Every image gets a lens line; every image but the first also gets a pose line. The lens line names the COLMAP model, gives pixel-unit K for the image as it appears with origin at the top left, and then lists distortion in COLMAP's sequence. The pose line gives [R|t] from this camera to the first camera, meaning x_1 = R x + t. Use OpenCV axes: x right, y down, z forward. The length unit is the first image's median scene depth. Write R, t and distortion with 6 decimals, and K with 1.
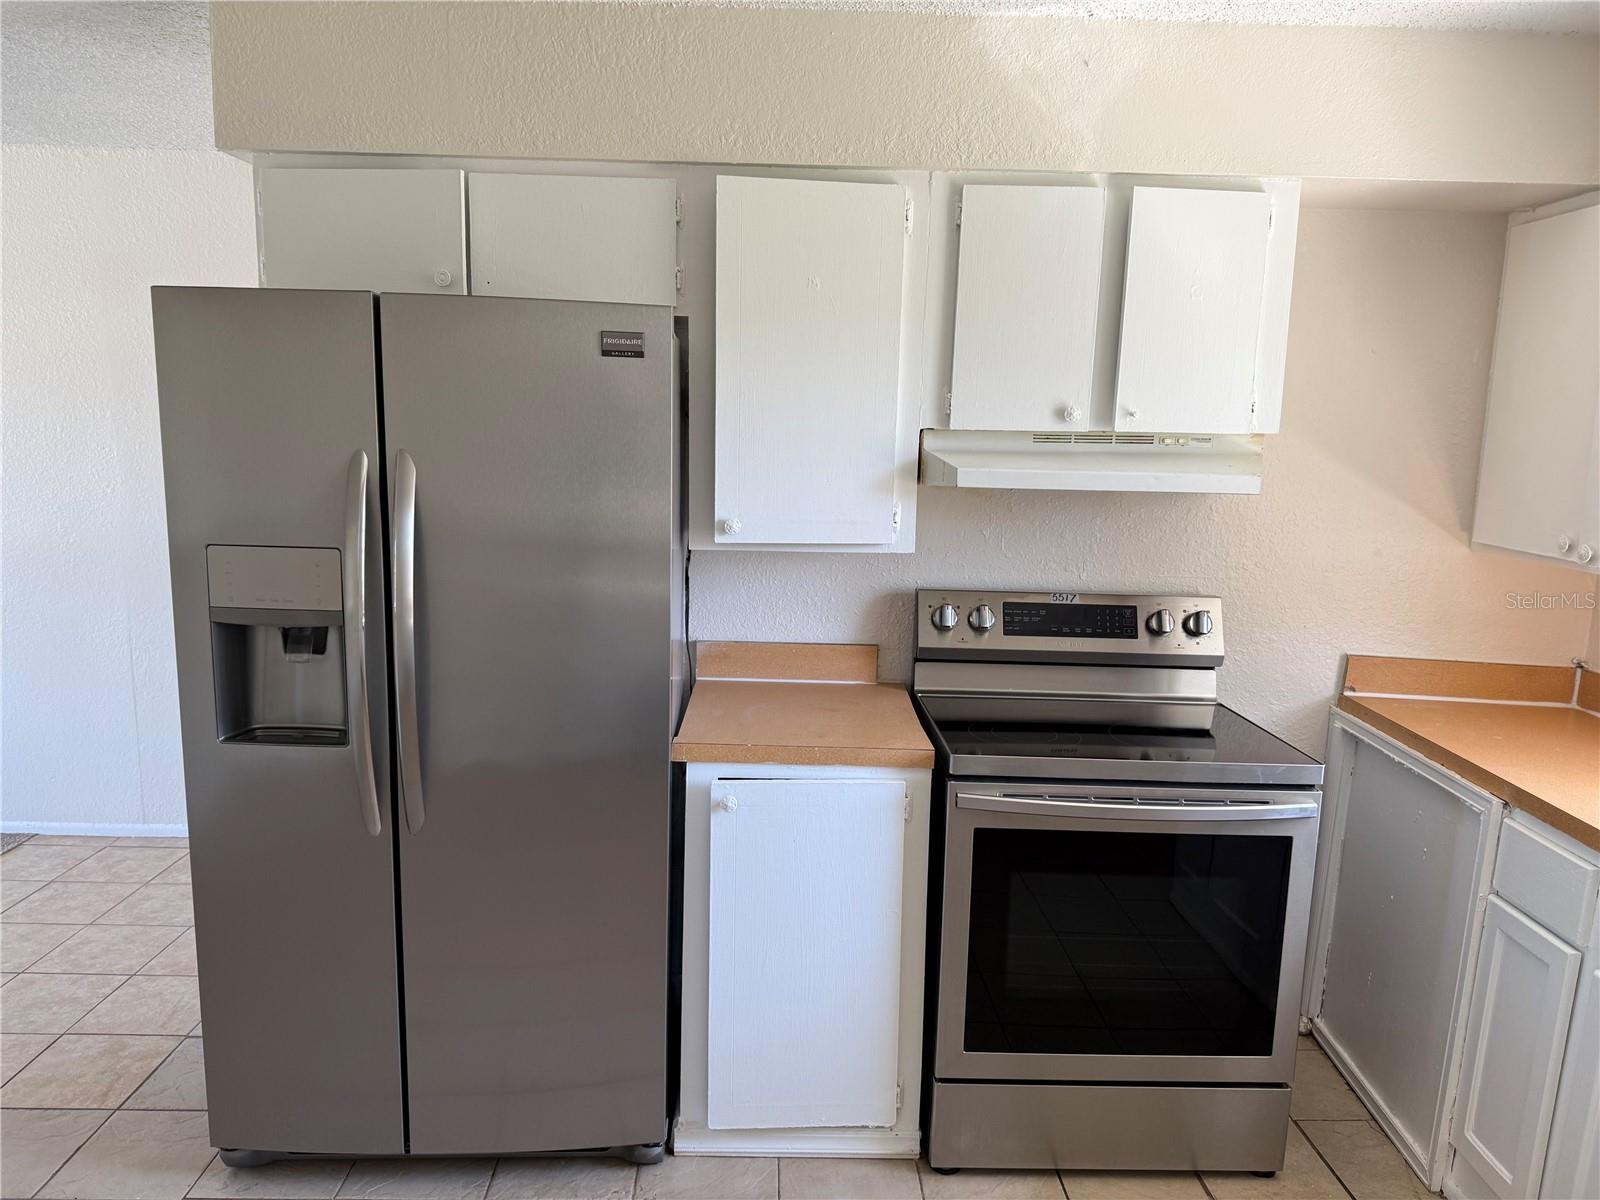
lens RADIAL K [[1132.6, 0, 800.0], [0, 1132.6, 600.0], [0, 0, 1]] dist [0.091595, -0.138957]
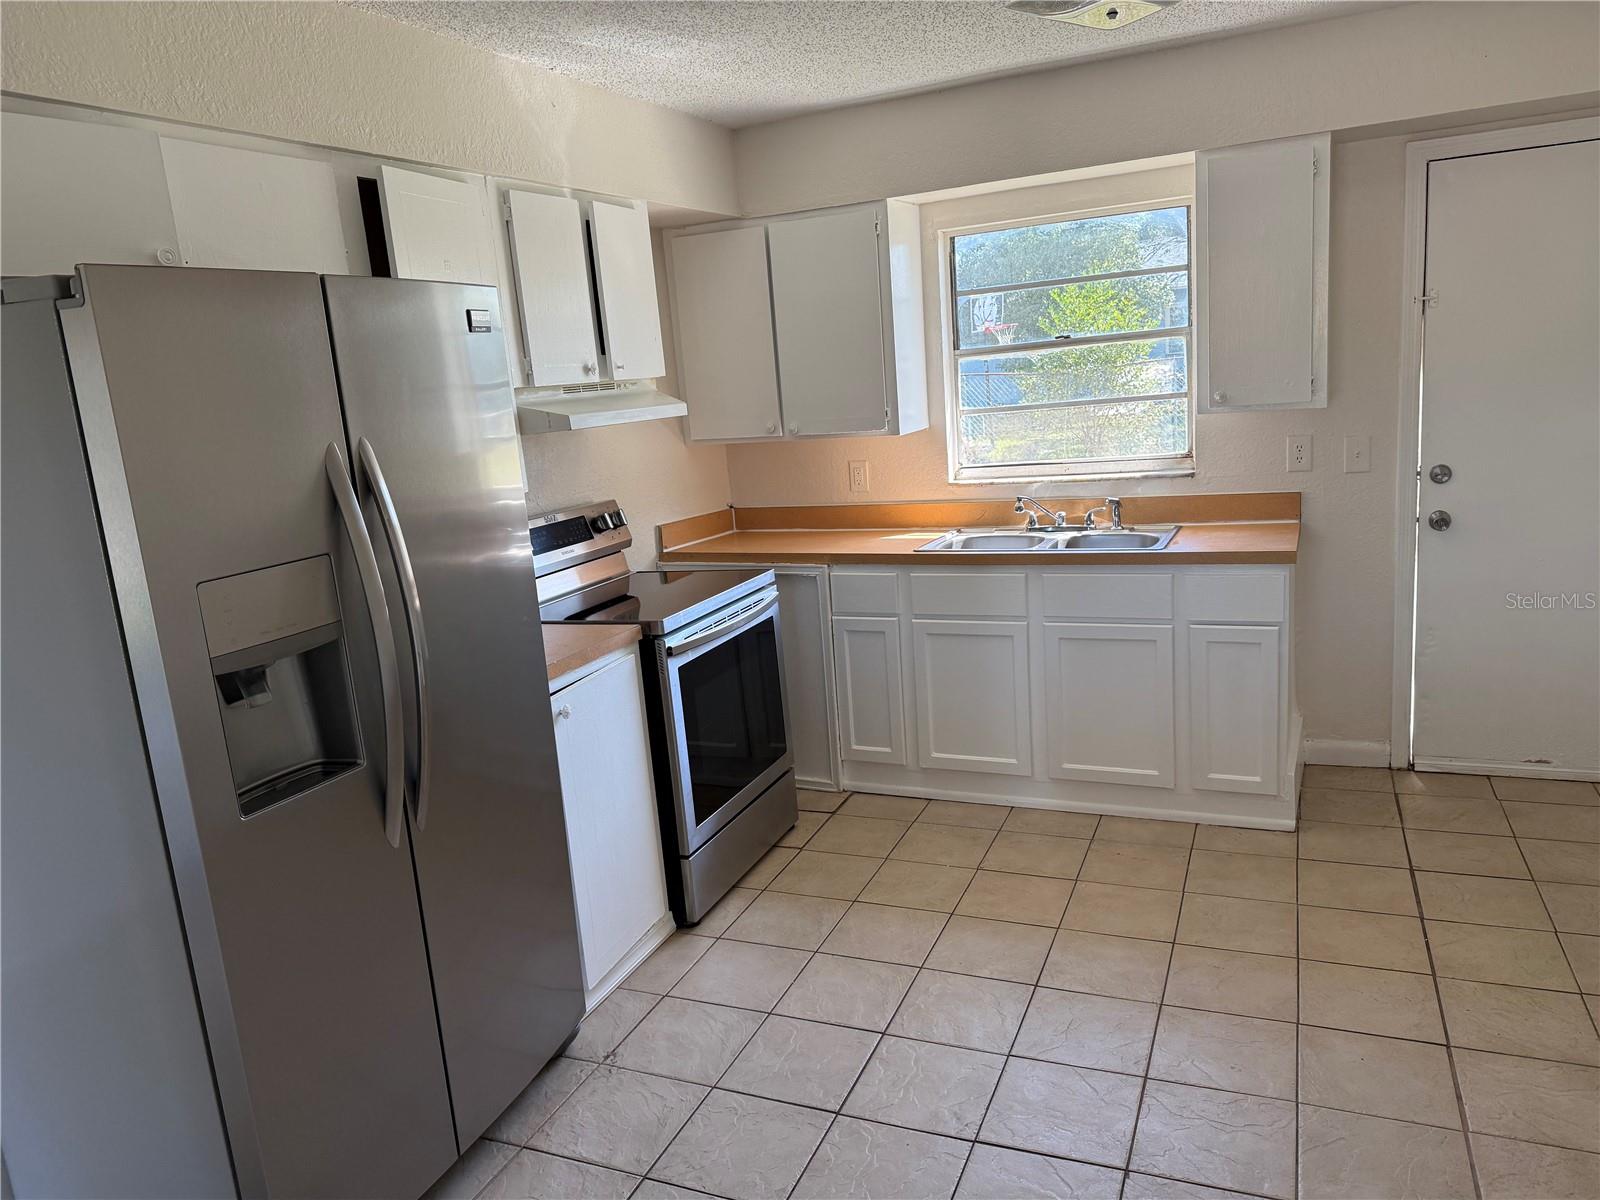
lens RADIAL K [[1132.6, 0, 800.0], [0, 1132.6, 600.0], [0, 0, 1]] dist [0.091595, -0.138957]
pose [[0.405851, -0.241818, 0.881367, -0.925610], [0.233402, 0.959807, 0.155863, -0.055738], [-0.883633, 0.142456, 0.445980, 0.230590]]
